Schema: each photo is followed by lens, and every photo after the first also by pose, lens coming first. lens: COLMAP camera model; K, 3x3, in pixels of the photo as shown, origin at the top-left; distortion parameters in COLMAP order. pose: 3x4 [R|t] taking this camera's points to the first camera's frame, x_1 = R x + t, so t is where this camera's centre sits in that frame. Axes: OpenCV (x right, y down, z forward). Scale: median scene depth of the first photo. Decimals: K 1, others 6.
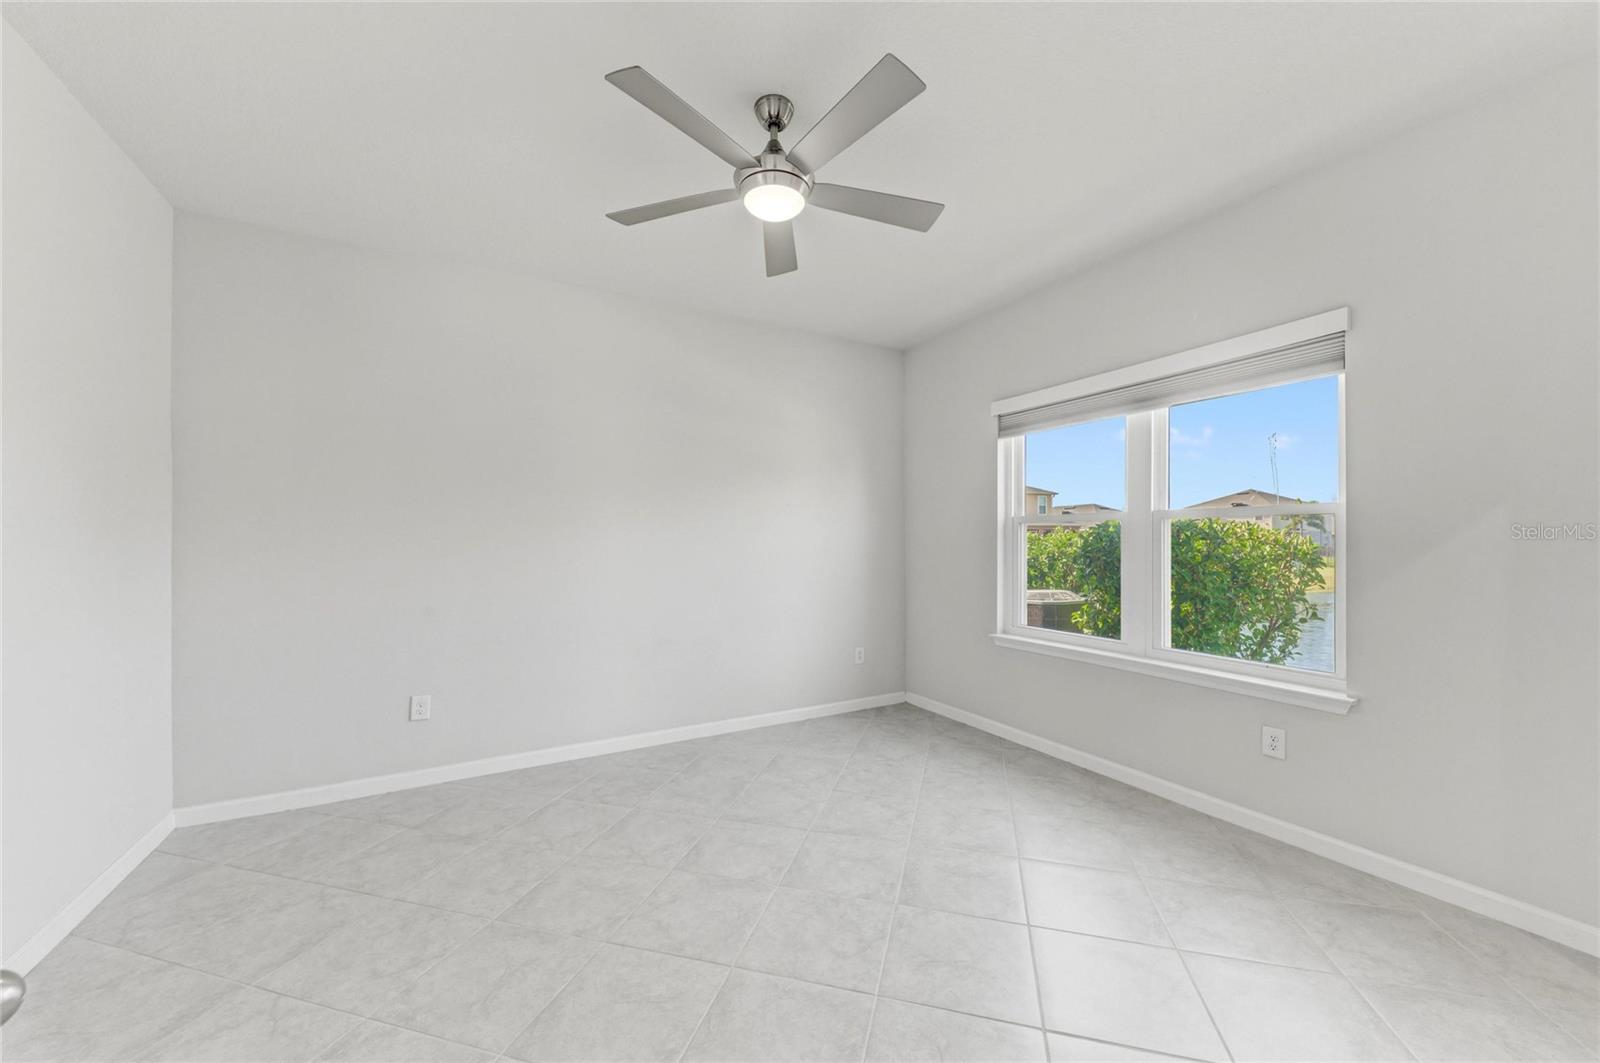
lens RADIAL K [[572.2, 0, 793.5], [0, 572.2, 526.1], [0, 0, 1]] dist [0.000434, -0.003827]
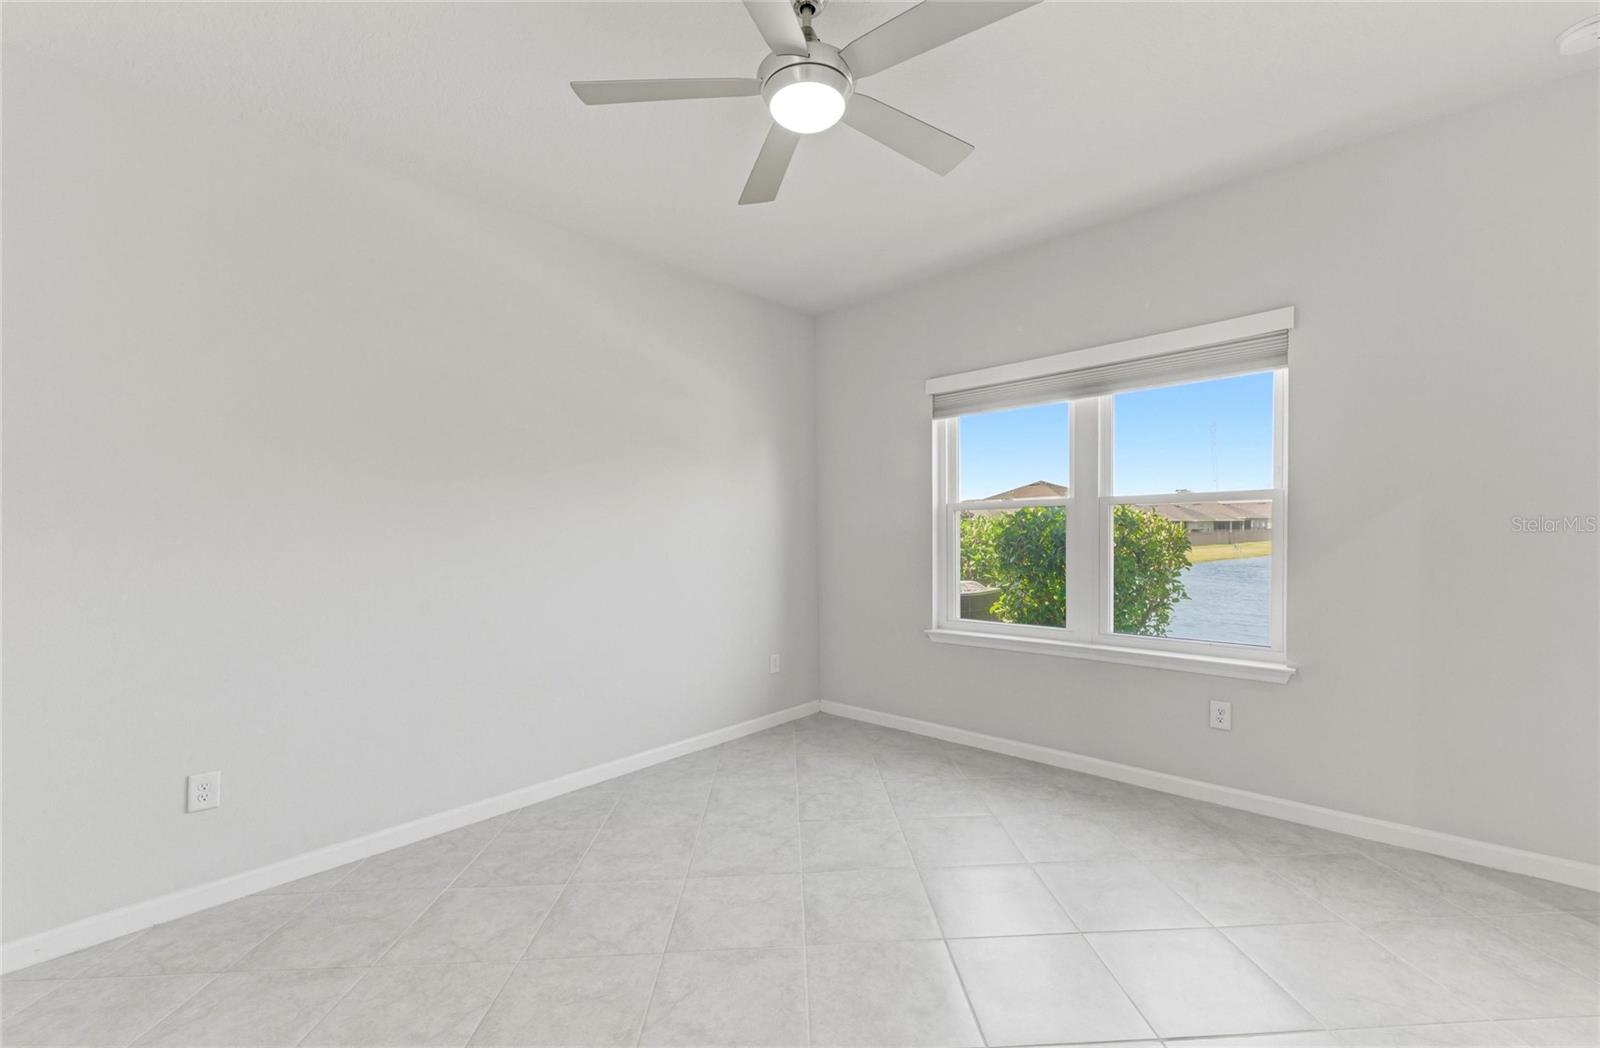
lens RADIAL K [[643.3, 0, 798.3], [0, 643.3, 533.4], [0, 0, 1]] dist [0.002801, -0.005473]
pose [[0.952987, -0.014021, 0.302687, -0.217818], [0.006717, 0.999661, 0.025160, 0.004974], [-0.302937, -0.021944, 0.952758, 0.088799]]
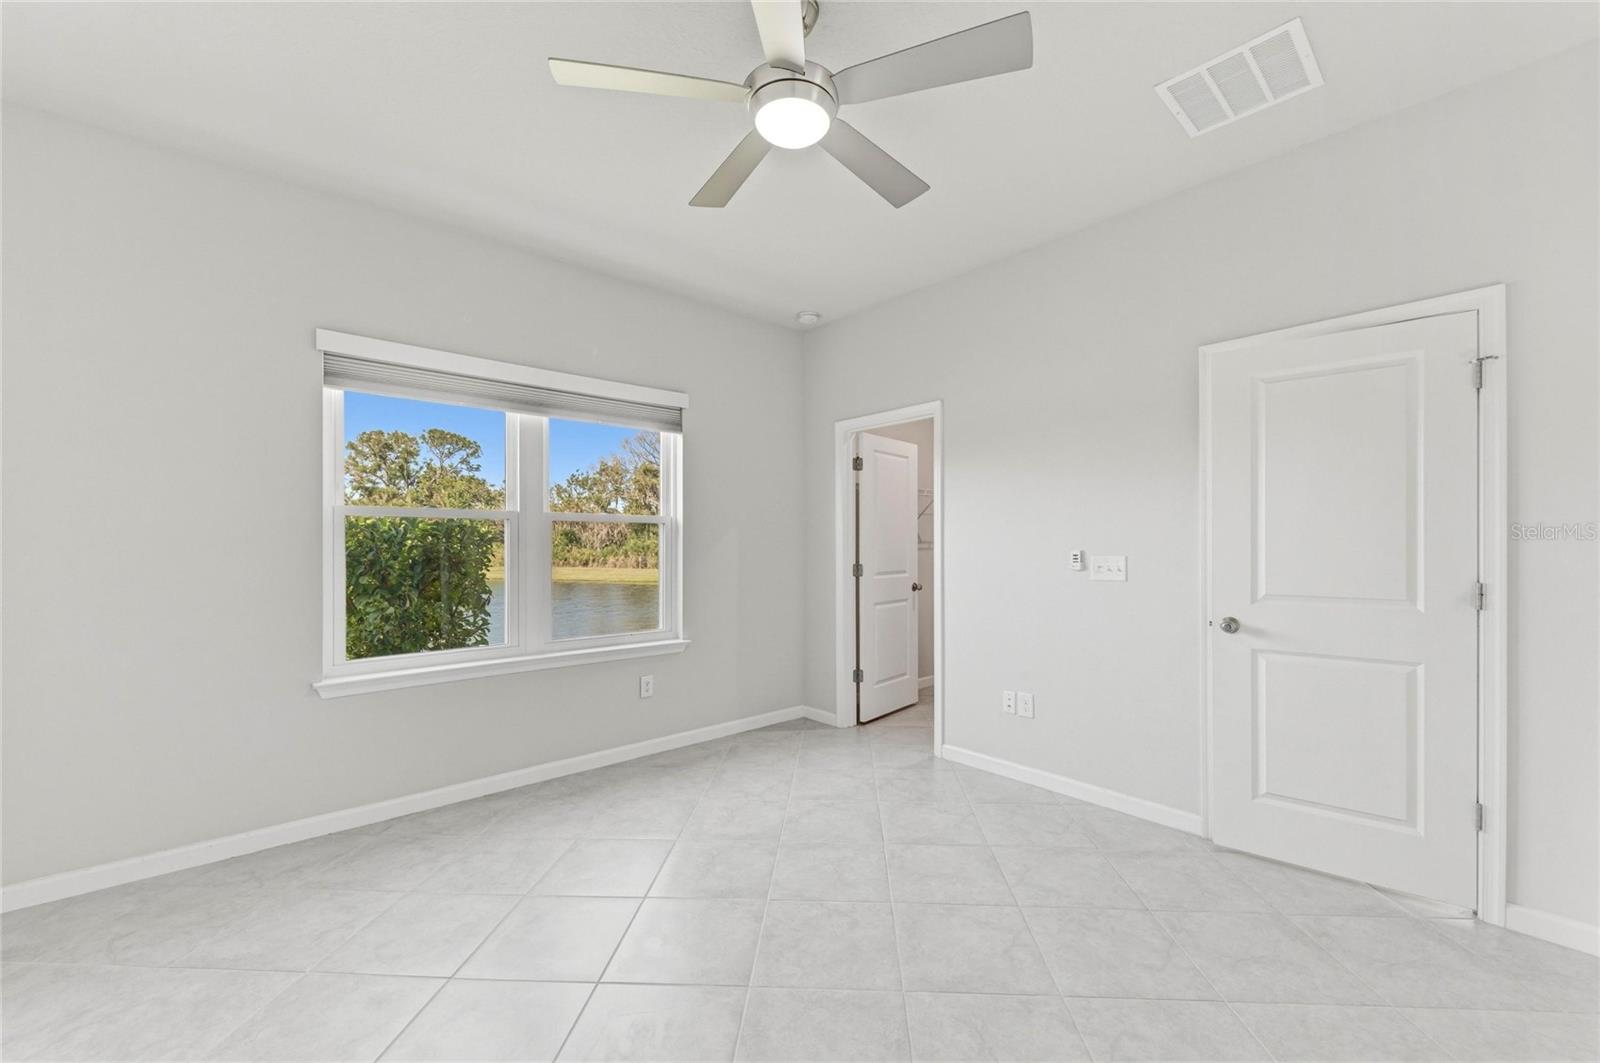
lens RADIAL K [[636.9, 0, 807.7], [0, 636.9, 541.7], [0, 0, 1]] dist [0.005525, -0.000500]
pose [[-0.220591, 0.002299, 0.975364, -0.630236], [-0.024924, 0.999657, -0.007994, 0.023695], [-0.975048, -0.026073, -0.220458, 0.803898]]
